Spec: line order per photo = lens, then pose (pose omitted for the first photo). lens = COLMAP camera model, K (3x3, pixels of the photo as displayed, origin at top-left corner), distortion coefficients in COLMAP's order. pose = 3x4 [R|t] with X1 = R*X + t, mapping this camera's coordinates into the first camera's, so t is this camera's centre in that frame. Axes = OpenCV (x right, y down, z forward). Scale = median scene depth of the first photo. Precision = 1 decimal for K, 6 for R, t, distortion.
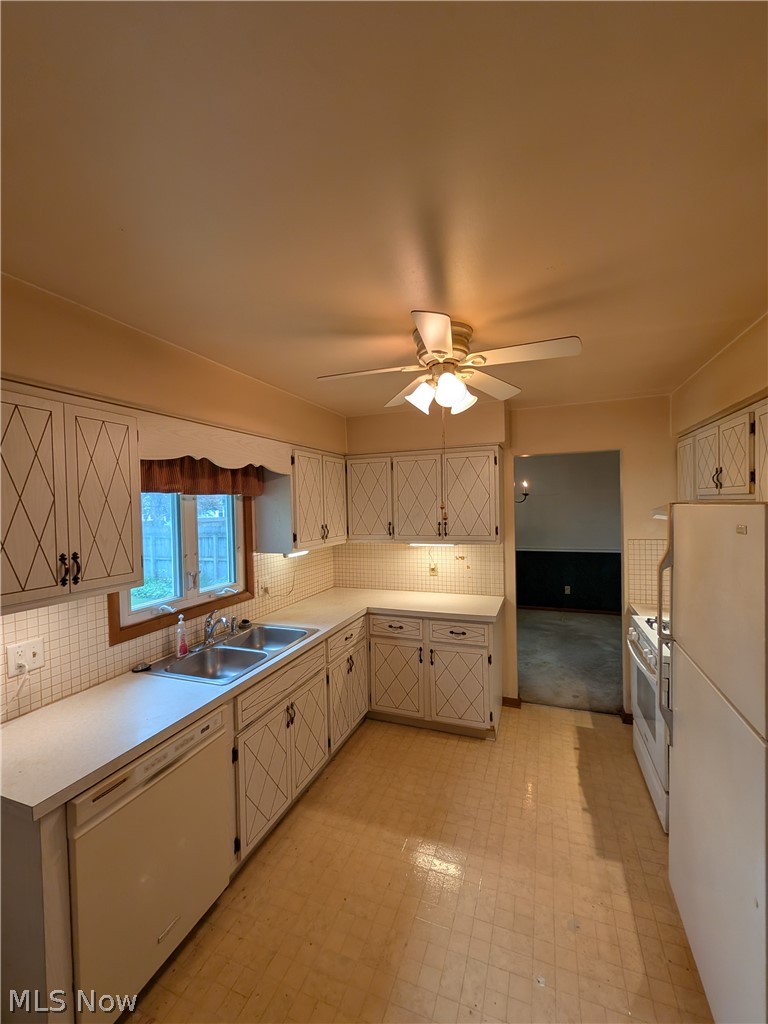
lens RADIAL K [[407.4, 0, 400.4], [0, 407.4, 508.8], [0, 0, 1]] dist [0.003768, -0.000414]
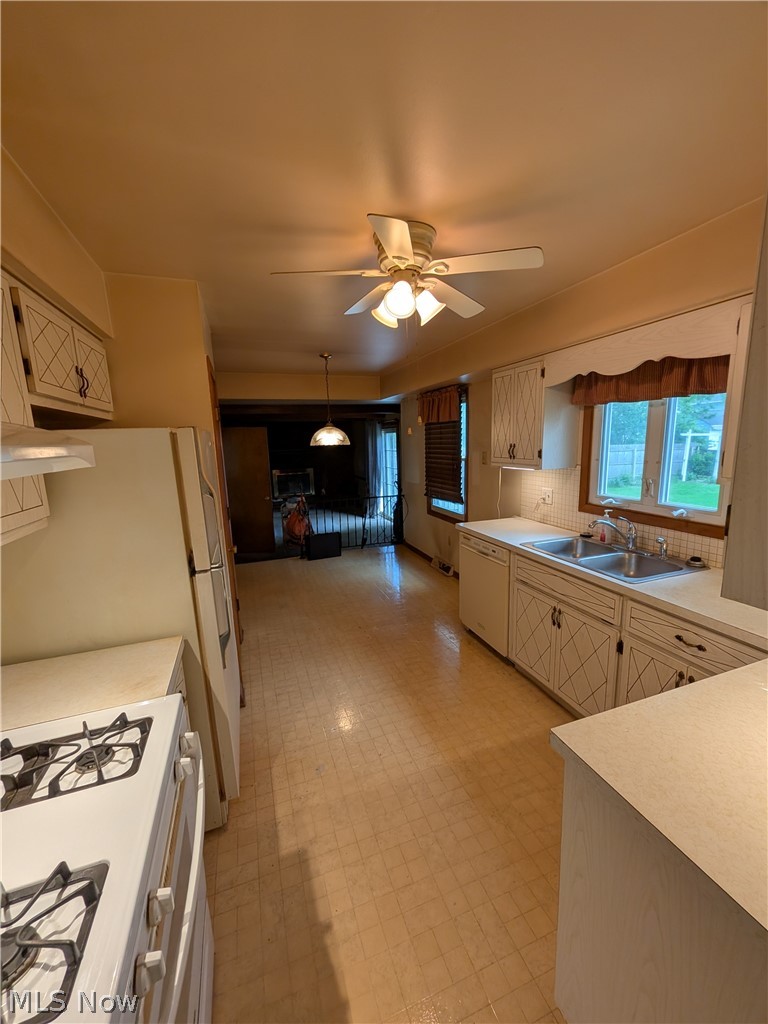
lens RADIAL K [[407.4, 0, 380.1], [0, 407.4, 515.7], [0, 0, 1]] dist [0.003768, -0.000414]
pose [[-0.782347, 0.161438, -0.601557, 0.715592], [0.042382, 0.977385, 0.207178, 0.006143], [0.621399, 0.136590, -0.771496, 1.557762]]
